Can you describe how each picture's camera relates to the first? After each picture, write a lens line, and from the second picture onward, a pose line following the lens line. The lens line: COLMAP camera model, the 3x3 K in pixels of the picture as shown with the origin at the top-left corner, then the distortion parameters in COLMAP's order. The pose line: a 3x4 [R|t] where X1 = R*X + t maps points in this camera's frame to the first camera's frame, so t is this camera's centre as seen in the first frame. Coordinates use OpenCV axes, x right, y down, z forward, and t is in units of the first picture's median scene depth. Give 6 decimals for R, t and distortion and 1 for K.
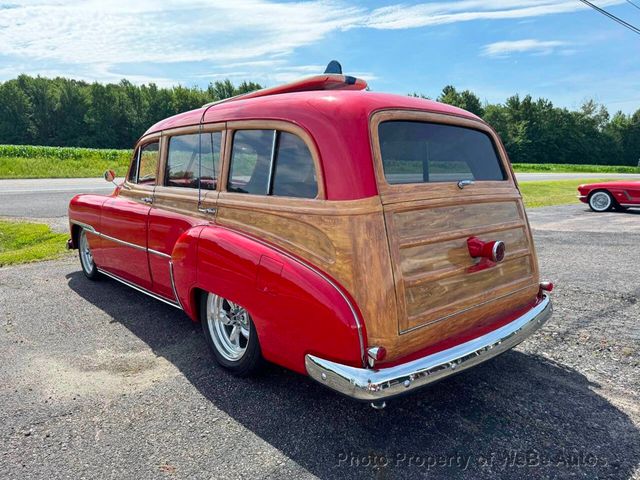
lens RADIAL K [[468.7, 0, 320.0], [0, 468.7, 240.0], [0, 0, 1]] dist [0.008475, -0.011626]
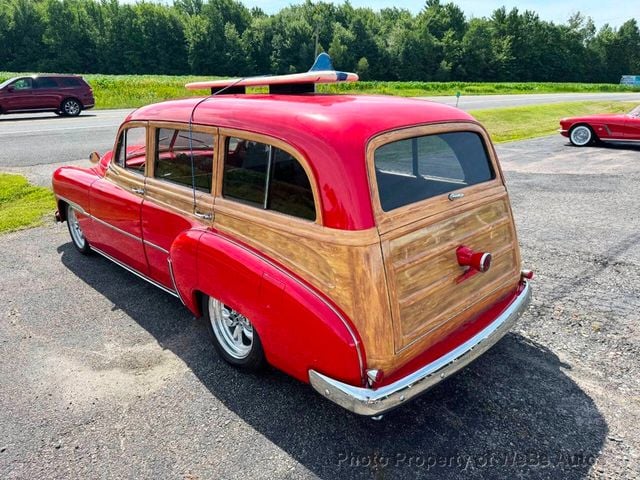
lens RADIAL K [[468.7, 0, 320.0], [0, 468.7, 240.0], [0, 0, 1]] dist [0.008475, -0.011626]
pose [[0.998893, -0.027556, 0.038125, -0.028101], [0.020999, 0.986439, 0.162777, -0.167400], [-0.042093, -0.161797, 0.985926, -0.022652]]
